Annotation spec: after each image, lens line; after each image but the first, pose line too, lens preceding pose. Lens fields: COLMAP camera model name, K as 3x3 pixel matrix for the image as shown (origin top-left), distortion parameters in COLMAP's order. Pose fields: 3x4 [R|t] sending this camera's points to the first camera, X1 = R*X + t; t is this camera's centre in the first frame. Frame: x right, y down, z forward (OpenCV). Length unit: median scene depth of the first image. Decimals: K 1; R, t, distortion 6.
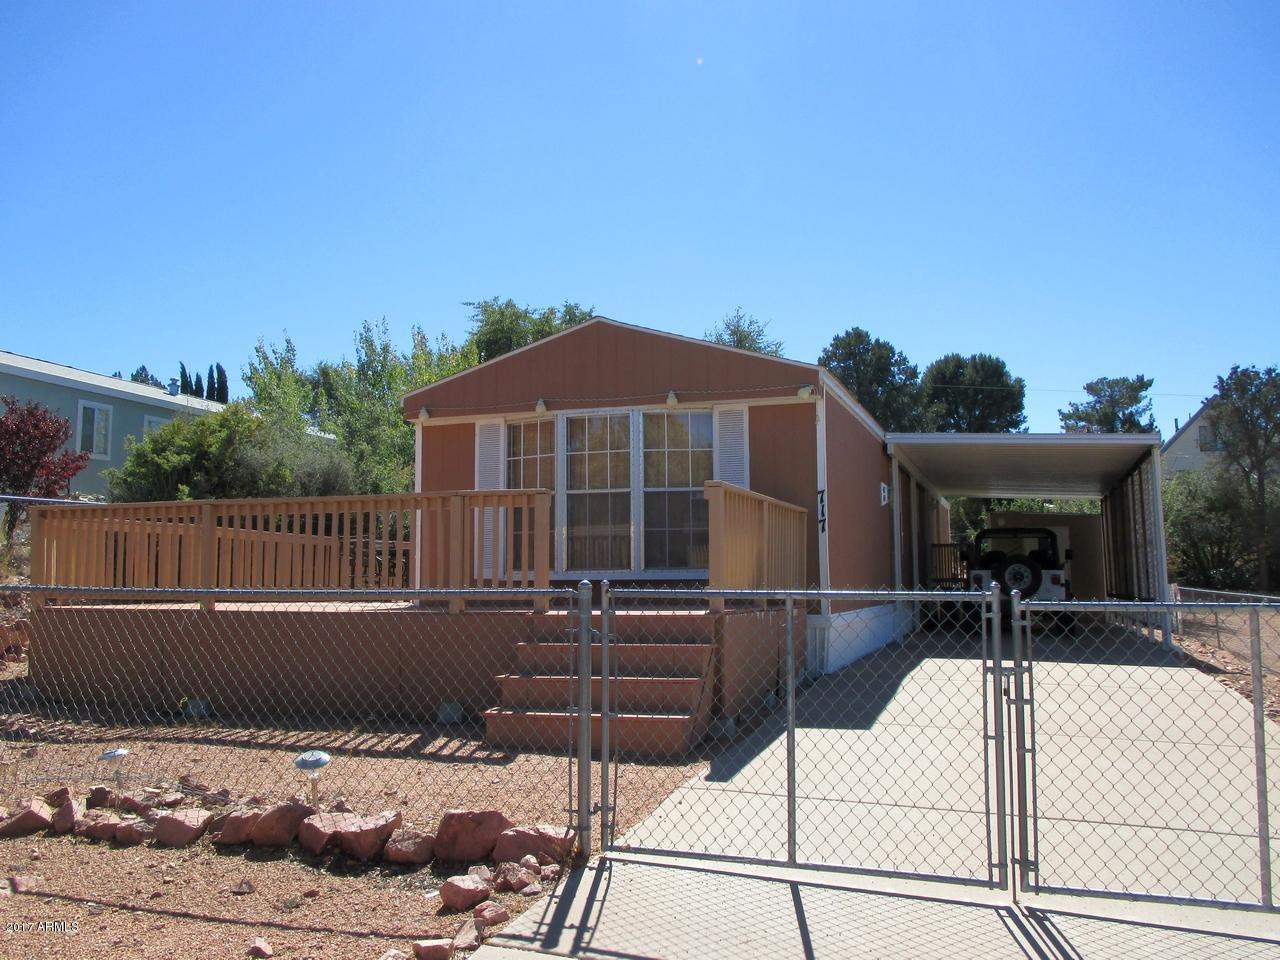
lens RADIAL K [[1081.7, 0, 643.3], [0, 1081.7, 468.7], [0, 0, 1]] dist [-0.012848, 0.003151]
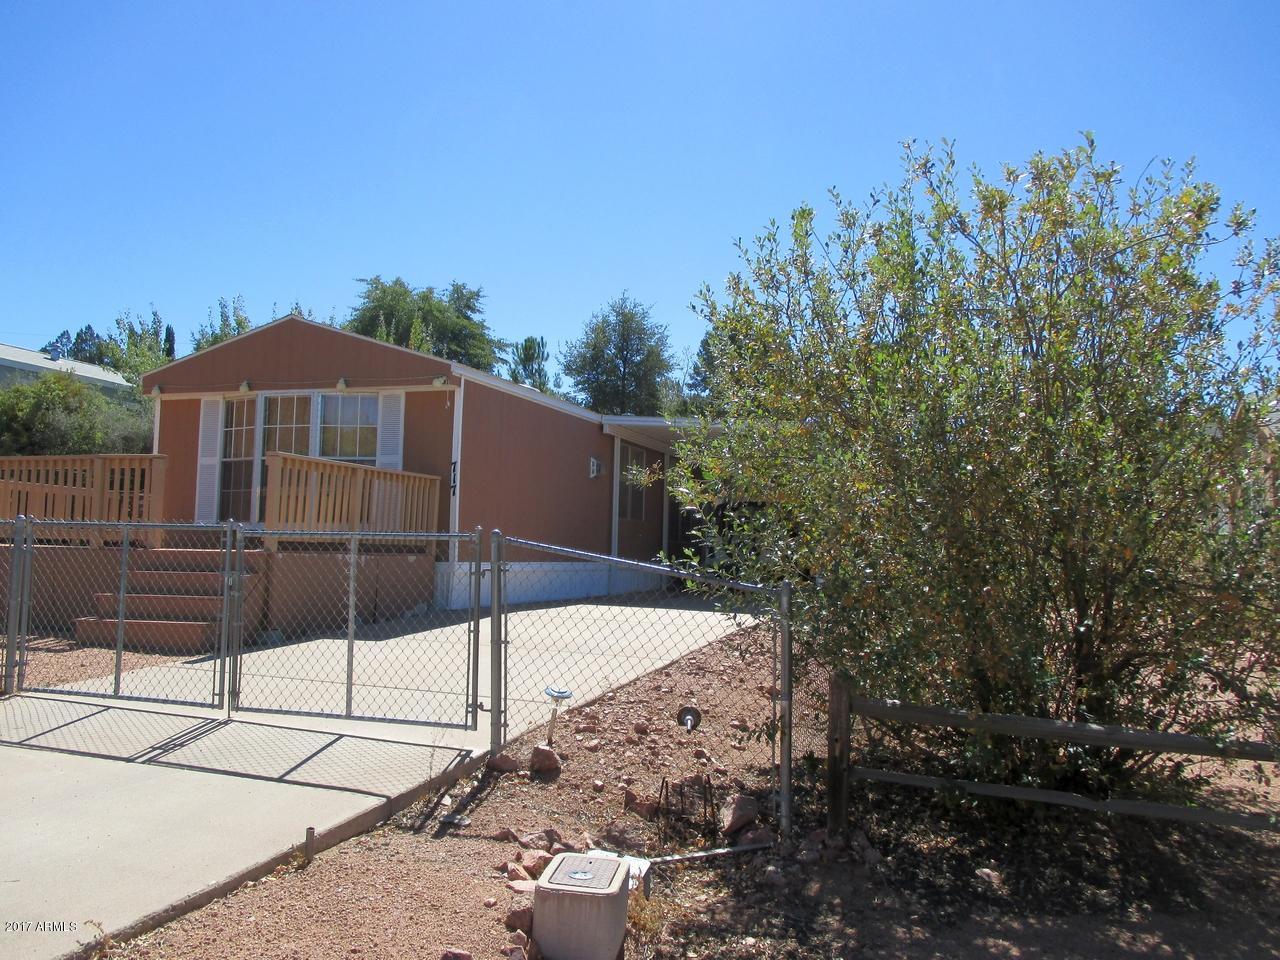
lens RADIAL K [[1088.8, 0, 664.2], [0, 1088.8, 444.7], [0, 0, 1]] dist [-0.001297, 0.005242]
pose [[0.999340, 0.027040, 0.024254, 0.231175], [-0.027145, 0.999623, 0.004009, -0.006947], [-0.024137, -0.004665, 0.999698, -0.155699]]
